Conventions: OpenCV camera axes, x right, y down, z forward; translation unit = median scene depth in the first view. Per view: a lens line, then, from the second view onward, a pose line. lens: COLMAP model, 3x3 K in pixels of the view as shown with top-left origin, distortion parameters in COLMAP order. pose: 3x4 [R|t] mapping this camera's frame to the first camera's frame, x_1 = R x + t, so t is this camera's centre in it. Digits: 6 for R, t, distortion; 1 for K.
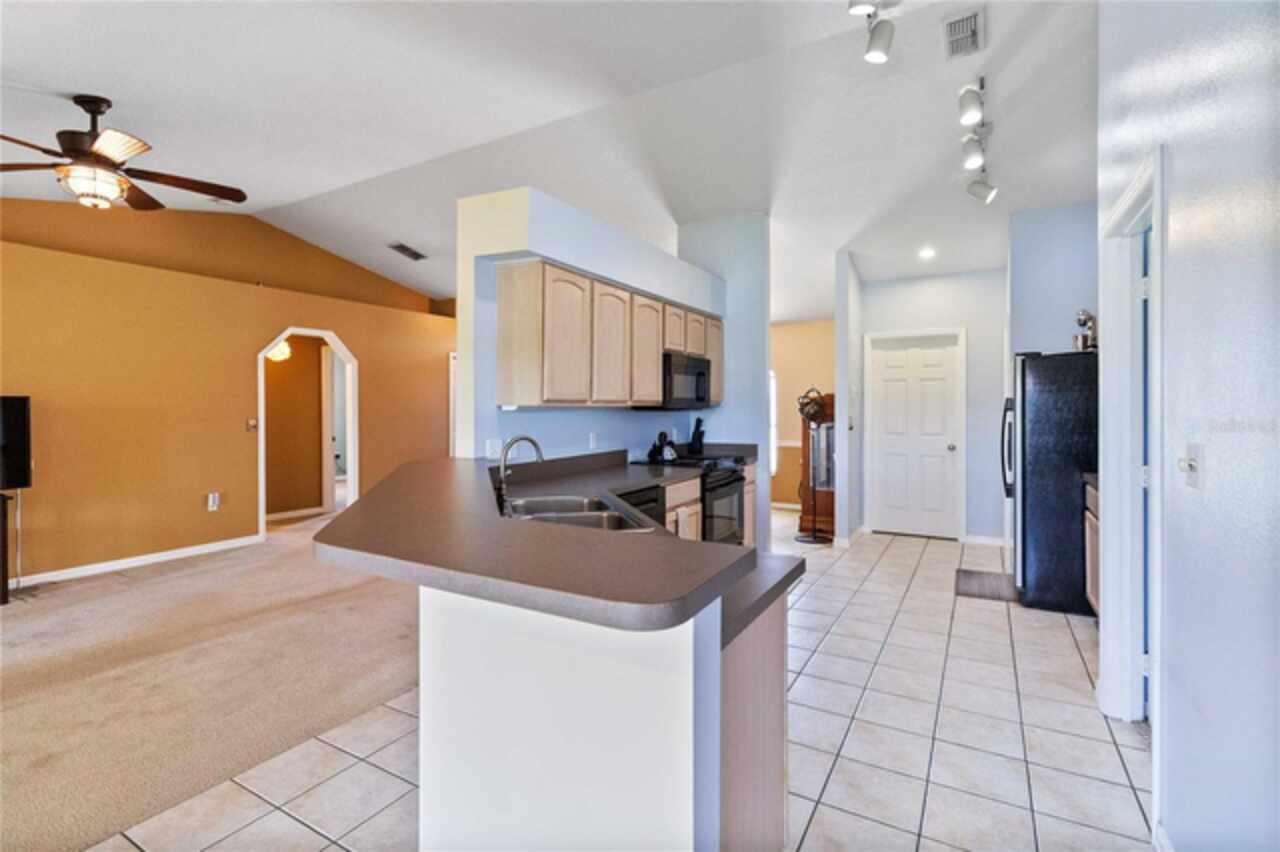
lens RADIAL K [[591.7, 0, 638.1], [0, 591.7, 406.8], [0, 0, 1]] dist [0.000374, -0.000242]
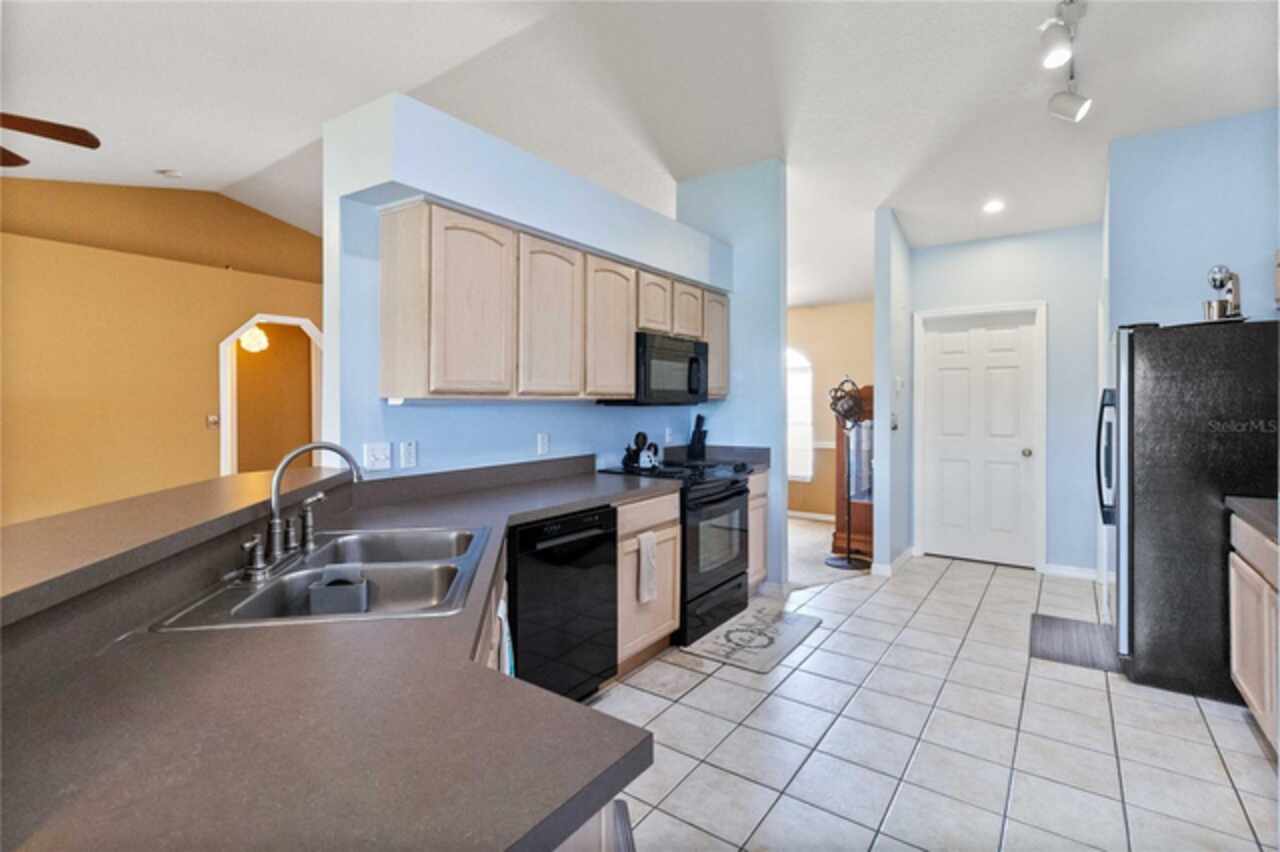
lens RADIAL K [[597.2, 0, 639.1], [0, 597.2, 403.6], [0, 0, 1]] dist [0.008460, 0.000522]
pose [[0.995535, 0.000698, -0.094393, 0.111945], [-0.000496, 0.999998, 0.002163, 0.001782], [0.094395, -0.002107, 0.995533, 0.191654]]
